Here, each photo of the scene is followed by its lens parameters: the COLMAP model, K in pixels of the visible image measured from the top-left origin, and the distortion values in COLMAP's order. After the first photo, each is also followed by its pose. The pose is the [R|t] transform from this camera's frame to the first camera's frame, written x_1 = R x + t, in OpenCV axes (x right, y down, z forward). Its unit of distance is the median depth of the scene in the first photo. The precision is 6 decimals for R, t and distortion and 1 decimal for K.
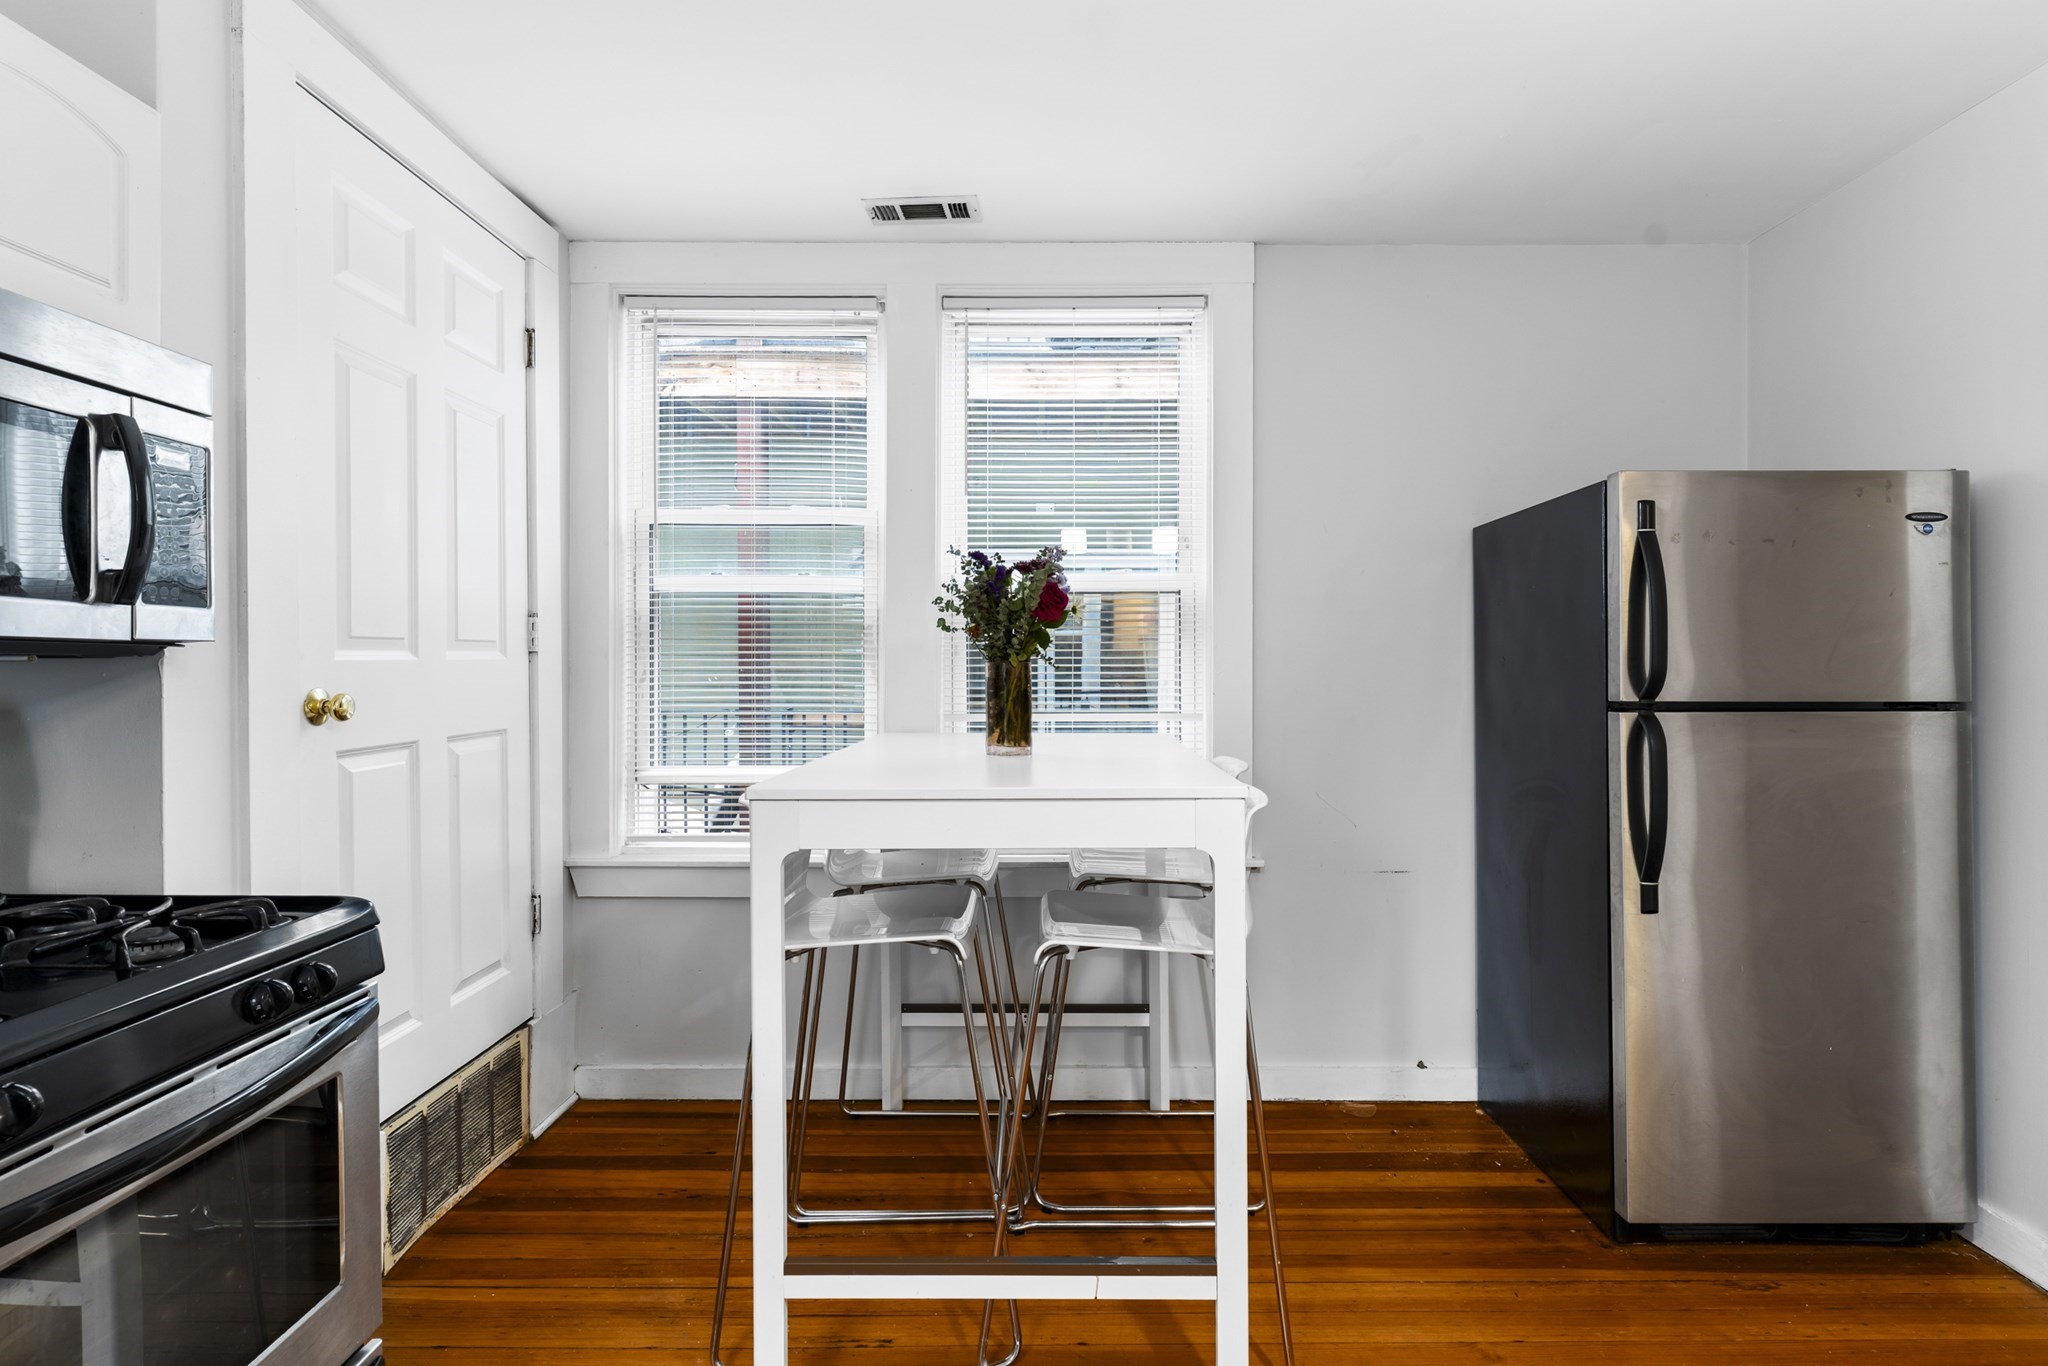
lens RADIAL K [[979.5, 0, 1057.9], [0, 979.5, 659.2], [0, 0, 1]] dist [0.001187, -0.000052]
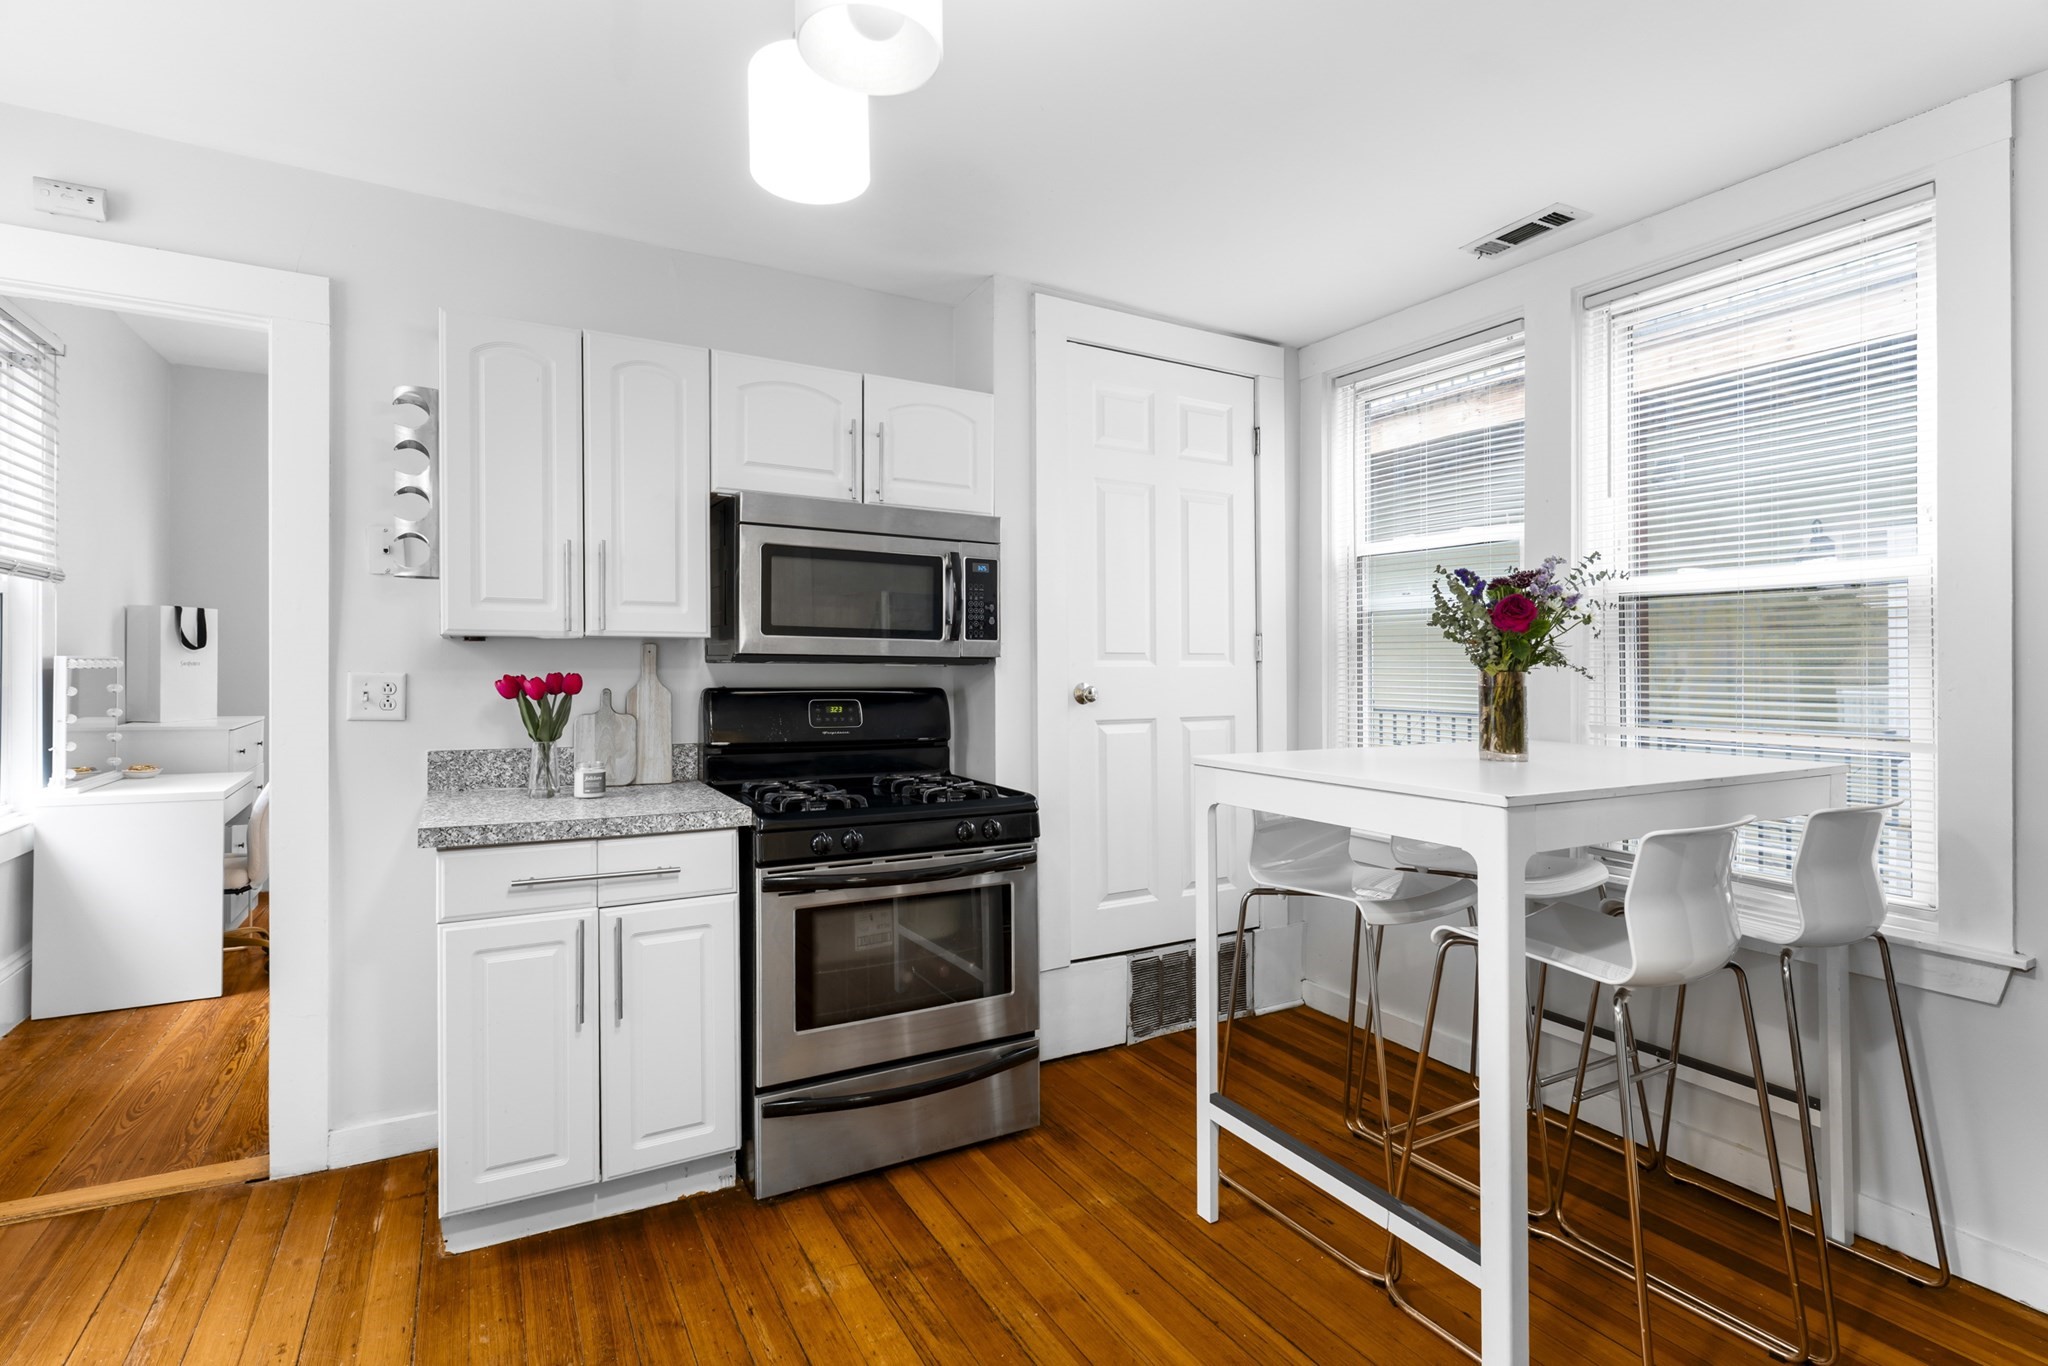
lens RADIAL K [[977.5, 0, 1030.6], [0, 977.5, 657.4], [0, 0, 1]] dist [0.002380, -0.000073]
pose [[0.495116, -0.004056, -0.868817, 0.563127], [-0.002966, 0.999975, -0.006358, -0.003761], [0.868822, 0.005724, 0.495092, 0.047500]]
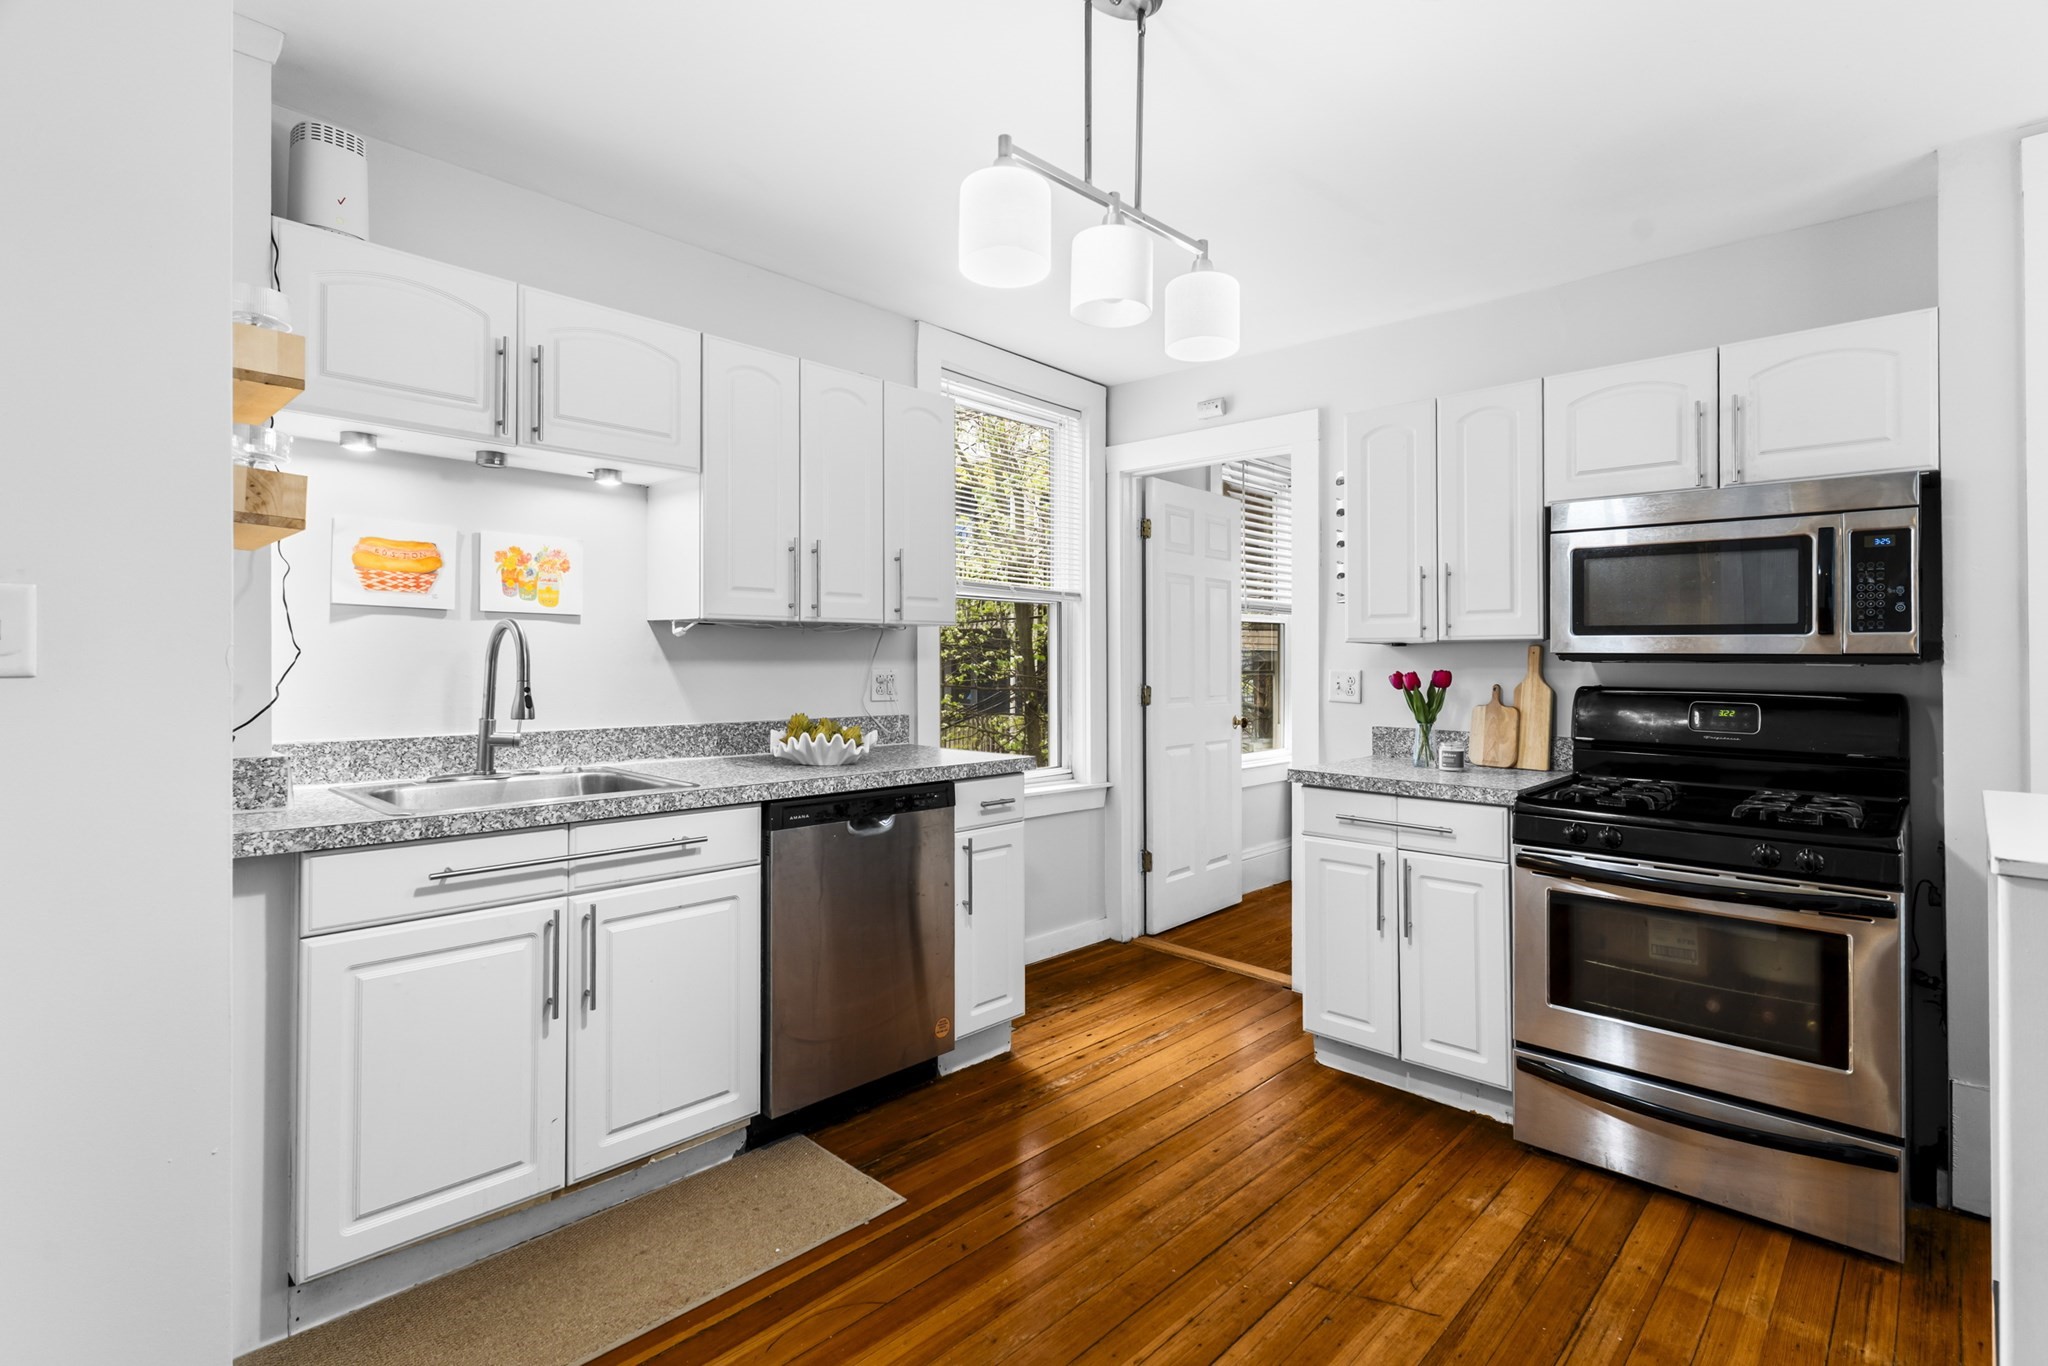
lens RADIAL K [[977.5, 0, 1030.6], [0, 977.5, 657.4], [0, 0, 1]] dist [0.002380, -0.000073]
pose [[-0.686324, -0.009523, -0.727234, 0.752225], [-0.005173, 0.999953, -0.008212, 0.004346], [0.727278, -0.001874, -0.686341, 0.660770]]
